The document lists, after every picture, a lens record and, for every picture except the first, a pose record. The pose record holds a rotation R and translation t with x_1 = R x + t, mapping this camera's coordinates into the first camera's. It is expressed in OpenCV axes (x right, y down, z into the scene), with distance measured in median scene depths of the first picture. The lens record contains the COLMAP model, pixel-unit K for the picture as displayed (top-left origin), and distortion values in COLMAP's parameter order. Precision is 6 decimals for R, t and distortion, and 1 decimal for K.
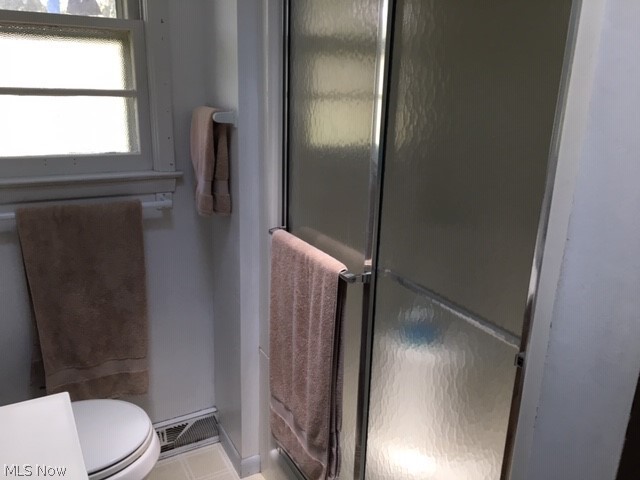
lens RADIAL K [[530.3, 0, 320.4], [0, 530.3, 255.0], [0, 0, 1]] dist [0.000521, -0.009716]
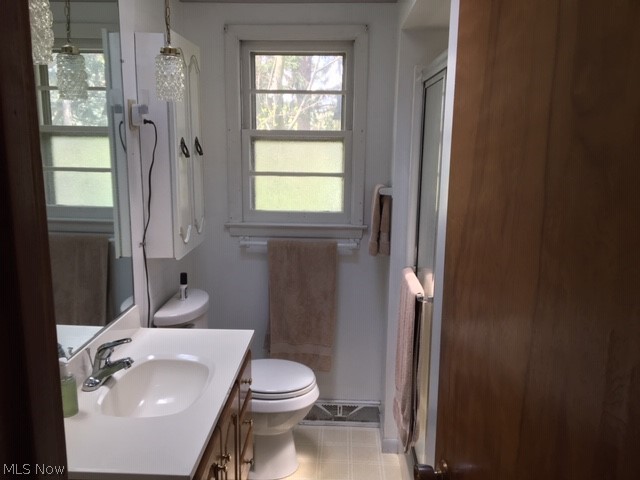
lens RADIAL K [[530.3, 0, 320.4], [0, 530.3, 255.0], [0, 0, 1]] dist [0.000521, -0.009716]
pose [[0.836960, 0.087073, -0.540293, 0.460572], [-0.153216, 0.985062, -0.078593, 0.064413], [0.525379, 0.148560, 0.837799, -0.323790]]
